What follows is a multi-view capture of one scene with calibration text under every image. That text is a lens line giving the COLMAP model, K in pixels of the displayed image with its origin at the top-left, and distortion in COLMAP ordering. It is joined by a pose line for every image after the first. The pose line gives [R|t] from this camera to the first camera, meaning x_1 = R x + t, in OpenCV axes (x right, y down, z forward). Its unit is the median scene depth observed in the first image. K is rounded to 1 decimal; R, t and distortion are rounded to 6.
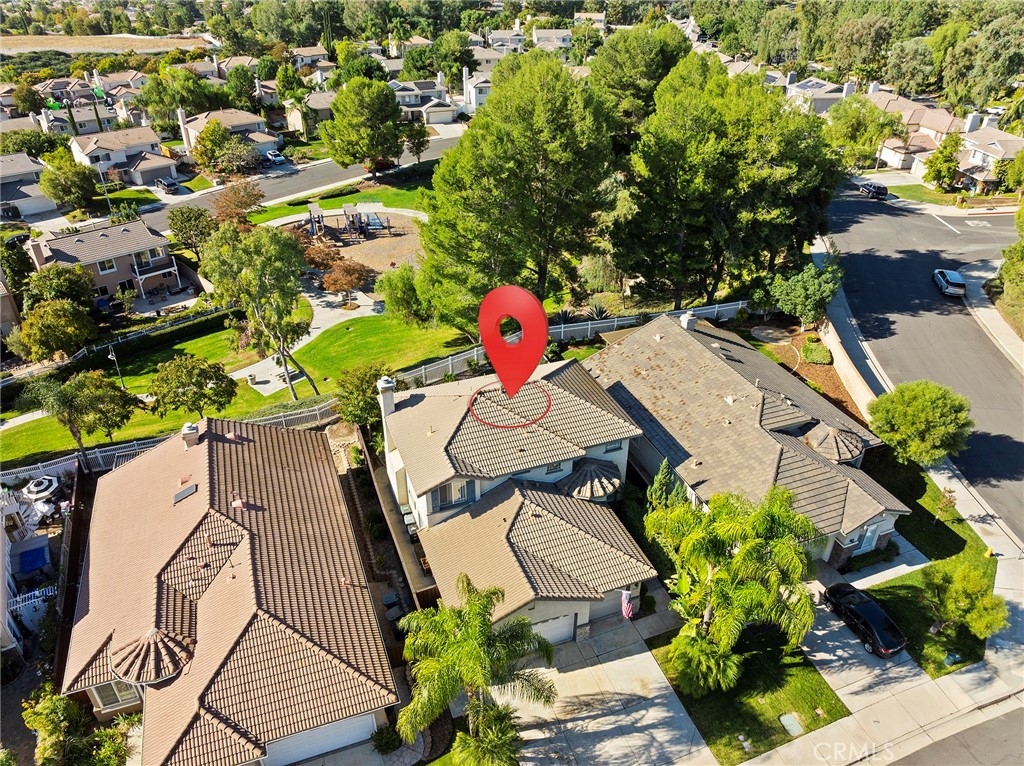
lens RADIAL K [[721.8, 0, 512.0], [0, 721.8, 383.0], [0, 0, 1]] dist [-0.005645, -0.070653]
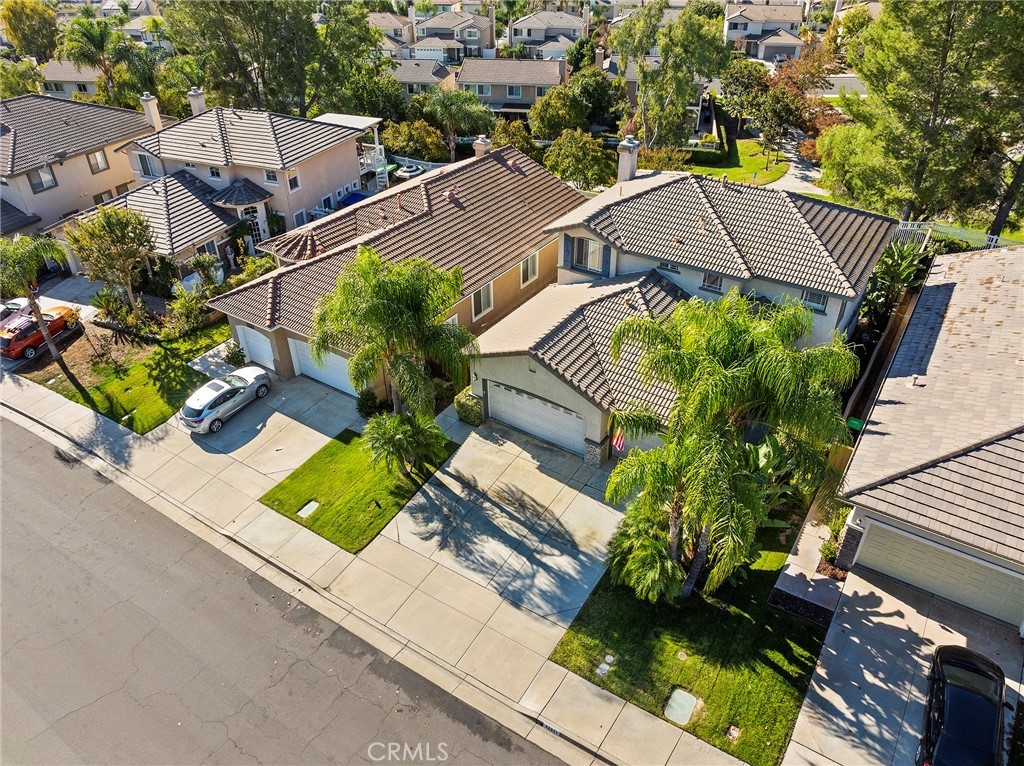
lens RADIAL K [[721.8, 0, 512.0], [0, 721.8, 383.0], [0, 0, 1]] dist [-0.005645, -0.070653]
pose [[0.577113, 0.450949, -0.680871, 0.591283], [-0.418505, 0.879234, 0.227598, 0.146698], [0.701280, 0.153598, 0.696142, 0.407236]]
